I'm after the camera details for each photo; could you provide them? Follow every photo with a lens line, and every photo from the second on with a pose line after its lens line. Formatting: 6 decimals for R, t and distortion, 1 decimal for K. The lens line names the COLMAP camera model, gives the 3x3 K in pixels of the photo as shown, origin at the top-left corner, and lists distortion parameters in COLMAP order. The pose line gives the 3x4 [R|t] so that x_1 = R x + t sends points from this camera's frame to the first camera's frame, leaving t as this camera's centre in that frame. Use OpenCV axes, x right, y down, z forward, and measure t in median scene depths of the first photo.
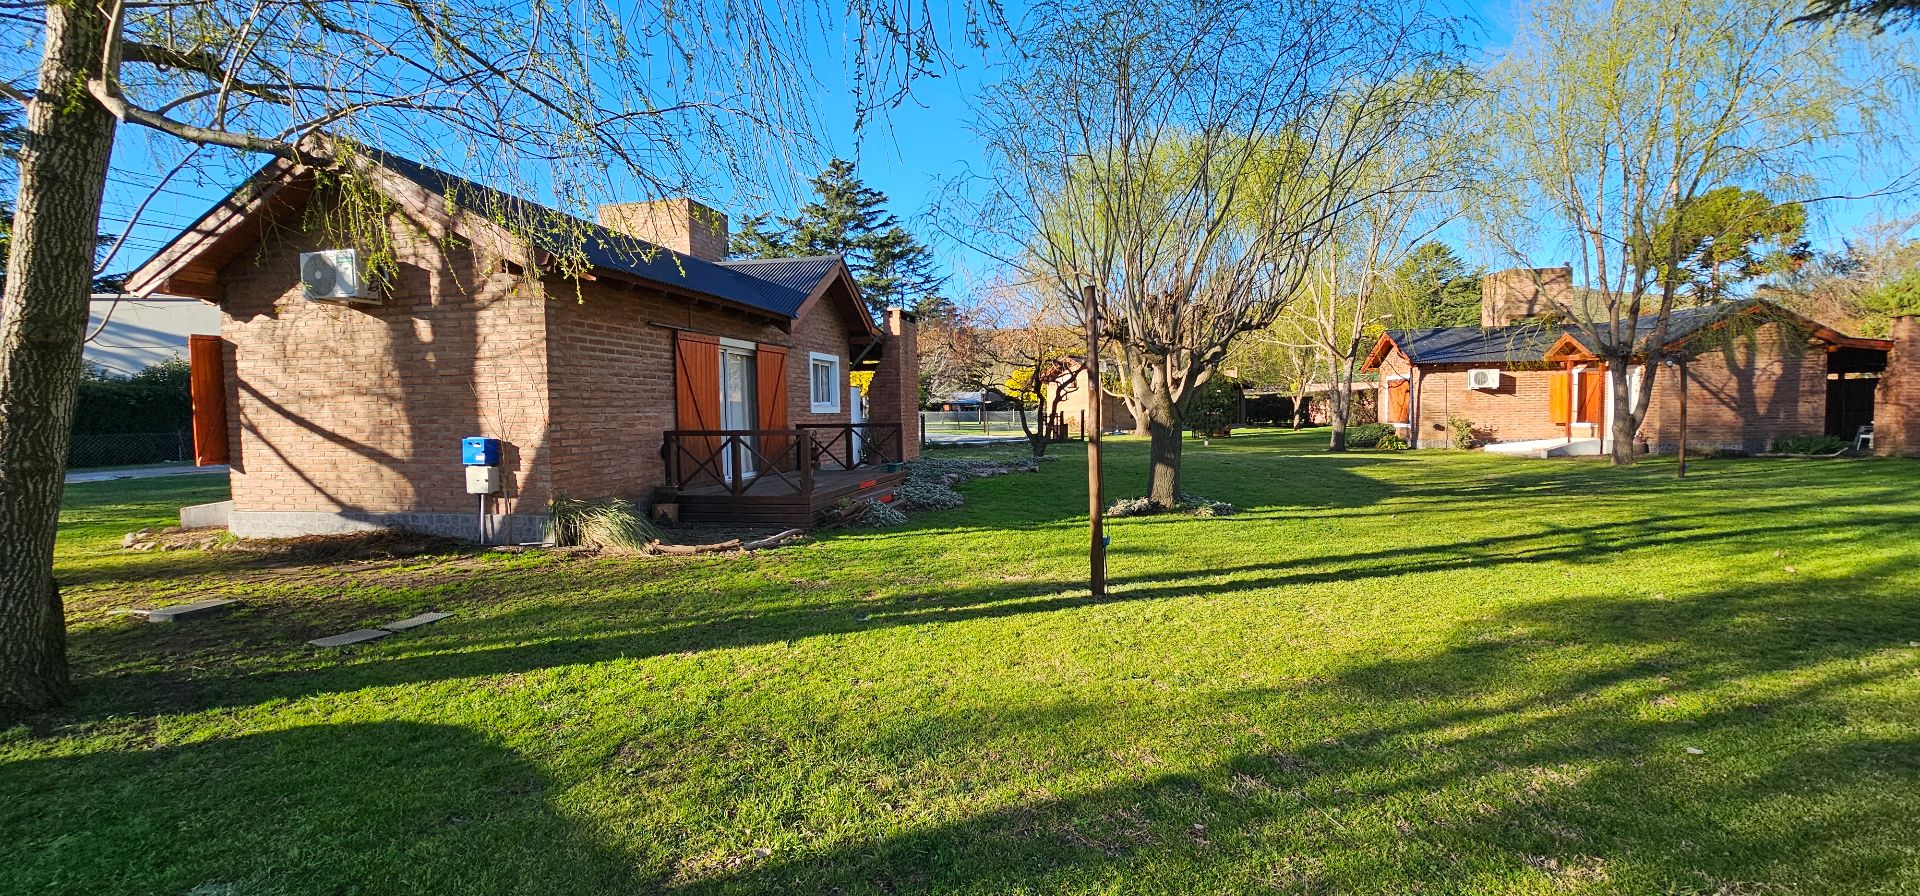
lens RADIAL K [[780.0, 0, 958.8], [0, 780.0, 452.9], [0, 0, 1]] dist [0.001670, -0.000997]
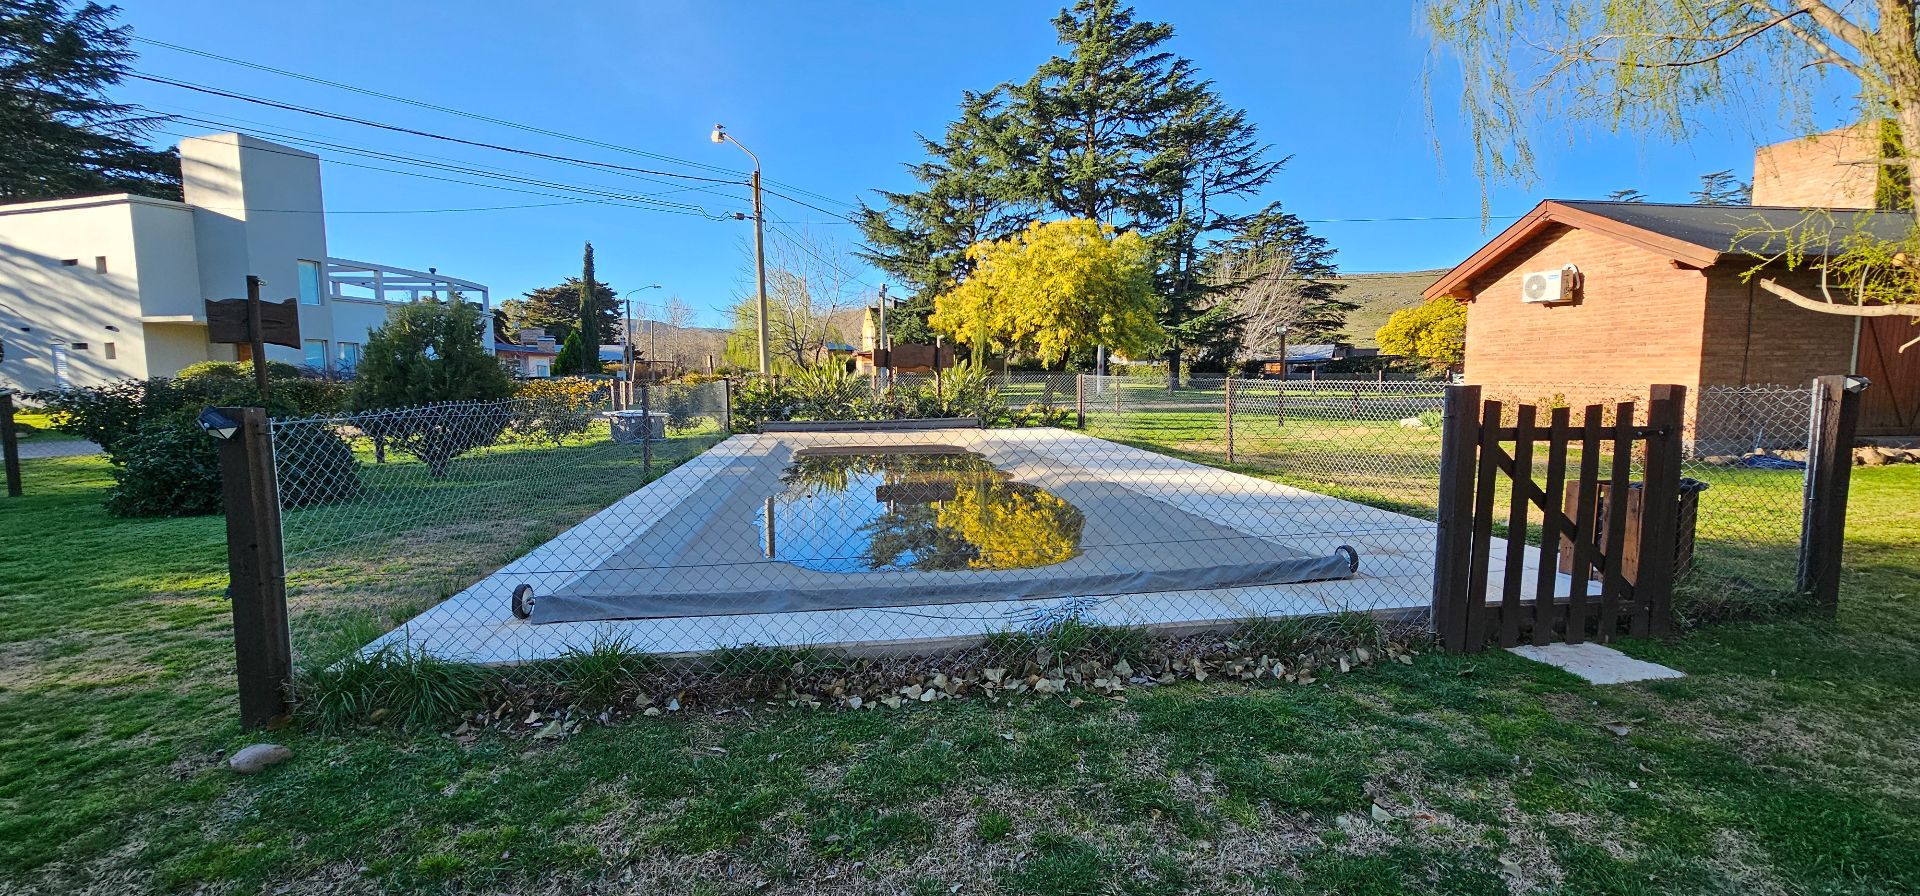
lens RADIAL K [[780.0, 0, 962.4], [0, 780.0, 453.5], [0, 0, 1]] dist [0.001670, -0.000997]
pose [[0.906737, 0.049868, -0.418739, 0.100721], [-0.028289, 0.997940, 0.057587, -0.057732], [0.420748, -0.040370, 0.906279, 1.017383]]
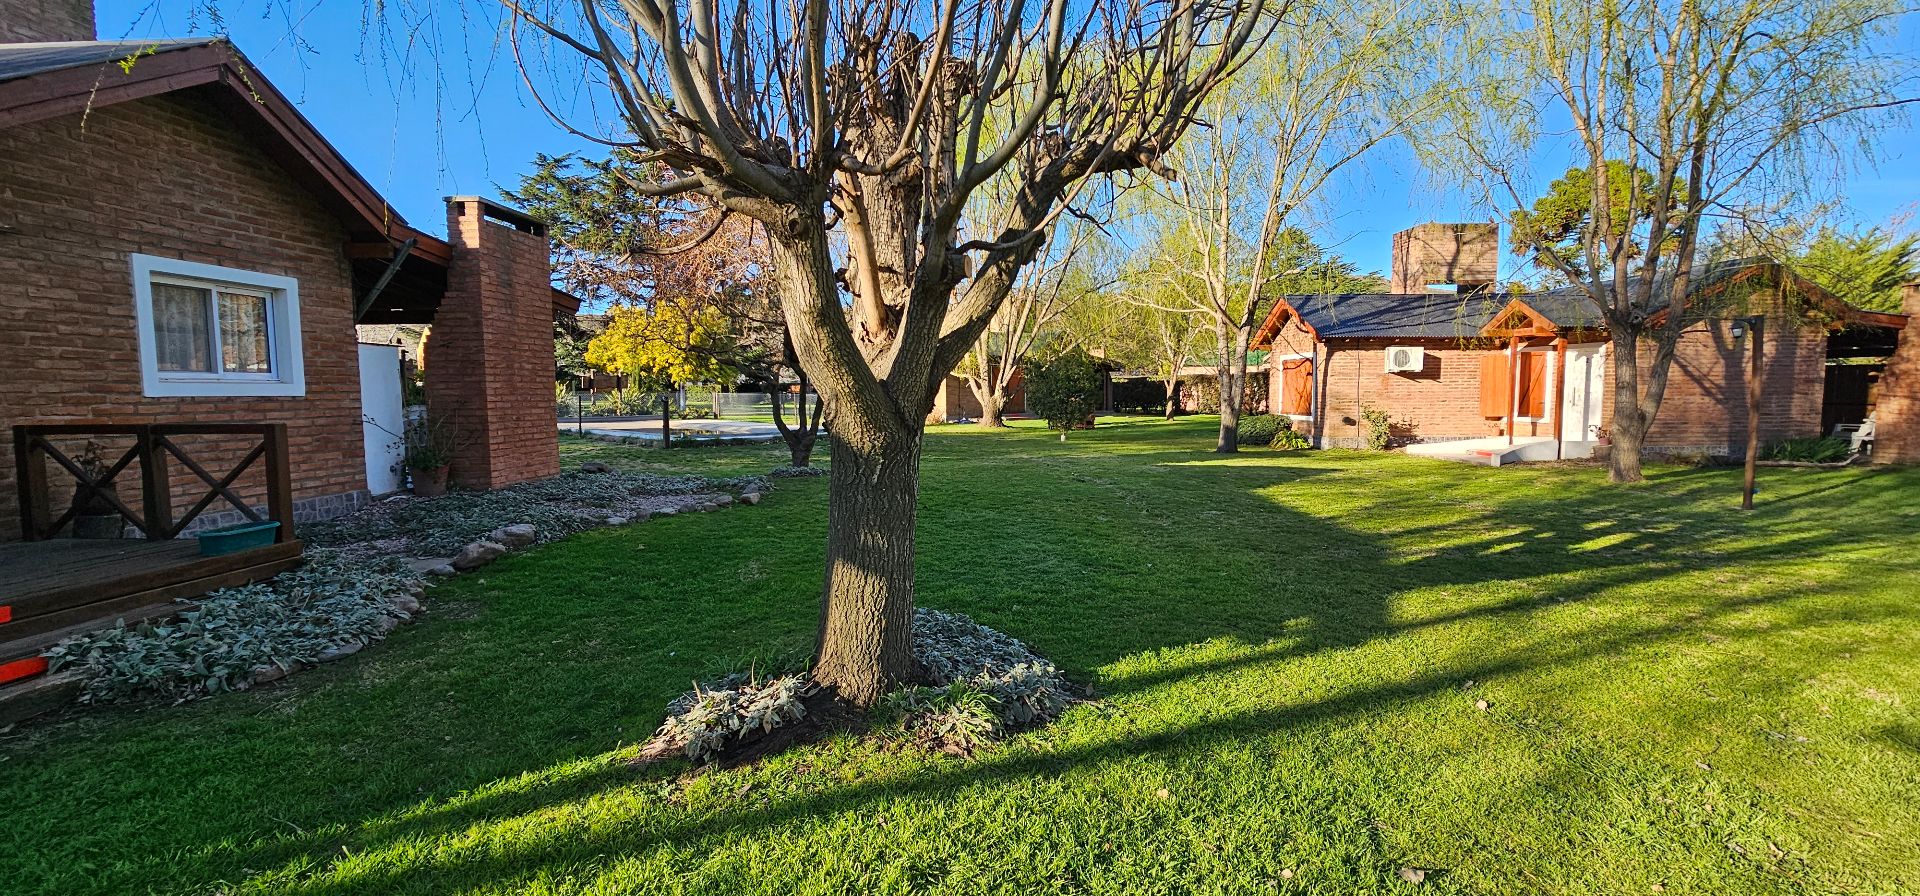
lens RADIAL K [[780.0, 0, 958.7], [0, 780.0, 452.4], [0, 0, 1]] dist [0.001670, -0.000997]
pose [[0.987968, -0.001065, 0.154655, 0.114146], [-0.002438, 0.999745, 0.022454, -0.018390], [-0.154639, -0.022561, 0.987713, 0.298975]]
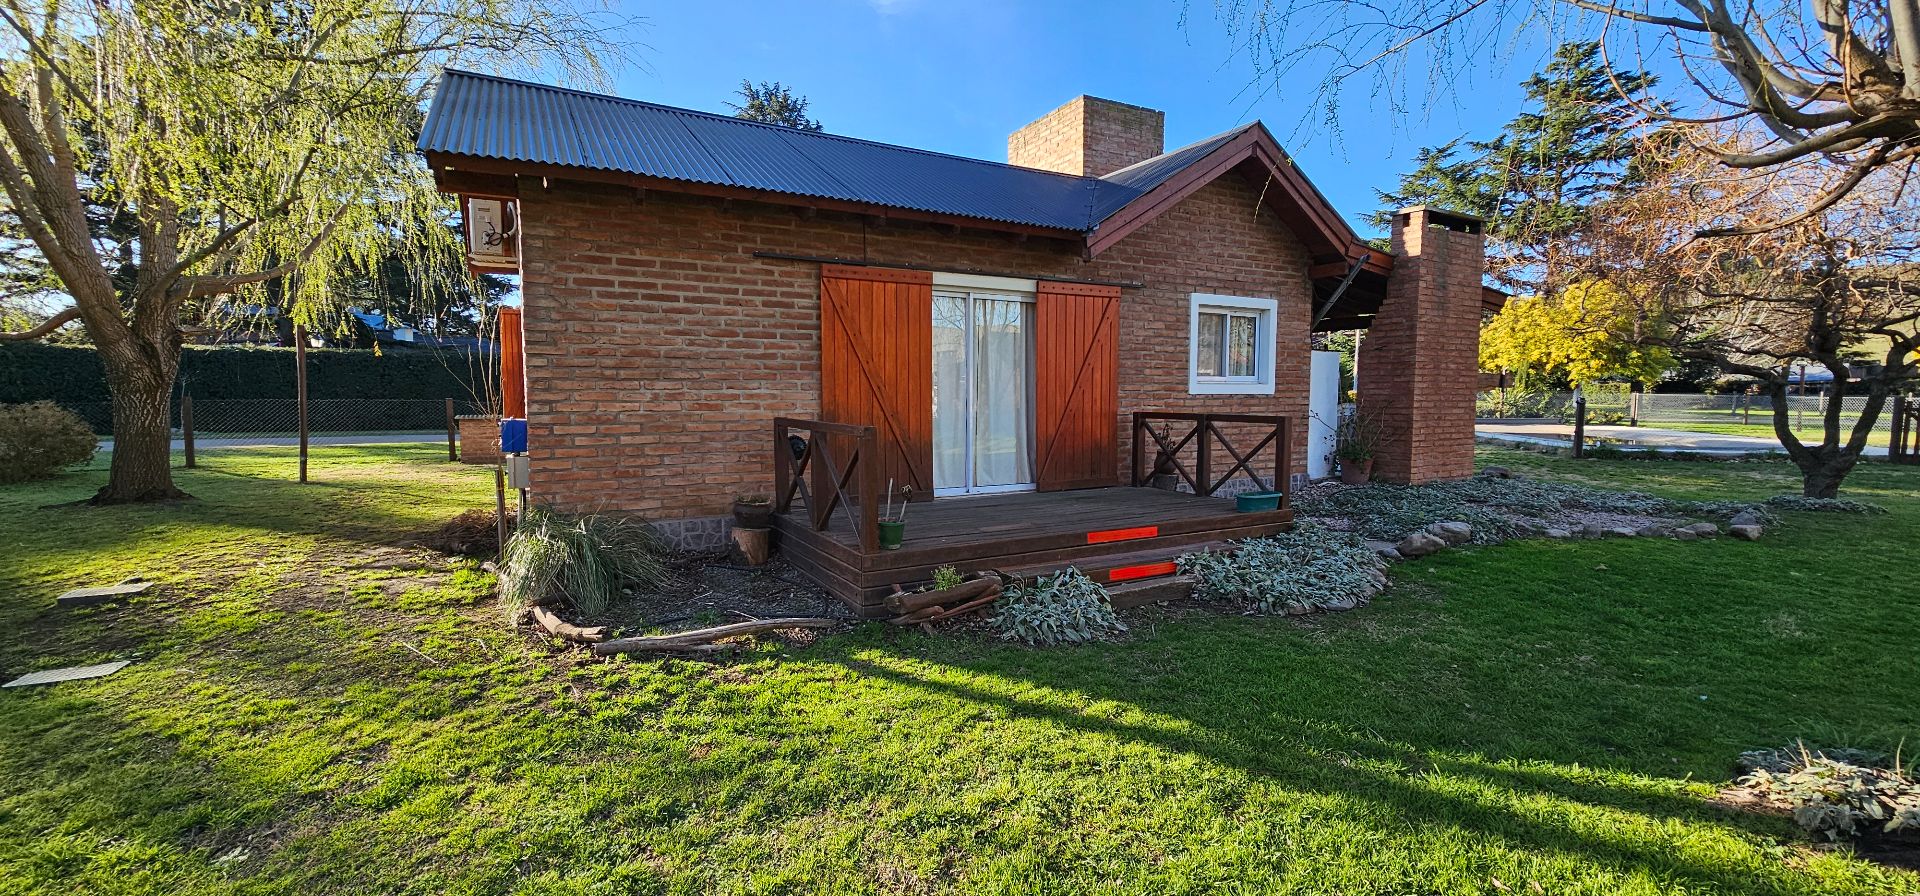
lens RADIAL K [[780.0, 0, 958.0], [0, 780.0, 451.6], [0, 0, 1]] dist [0.001670, -0.000997]
pose [[0.667305, 0.074195, -0.741080, 0.088594], [-0.052641, 0.997236, 0.052439, -0.016870], [0.742922, 0.004019, 0.669366, 0.270817]]
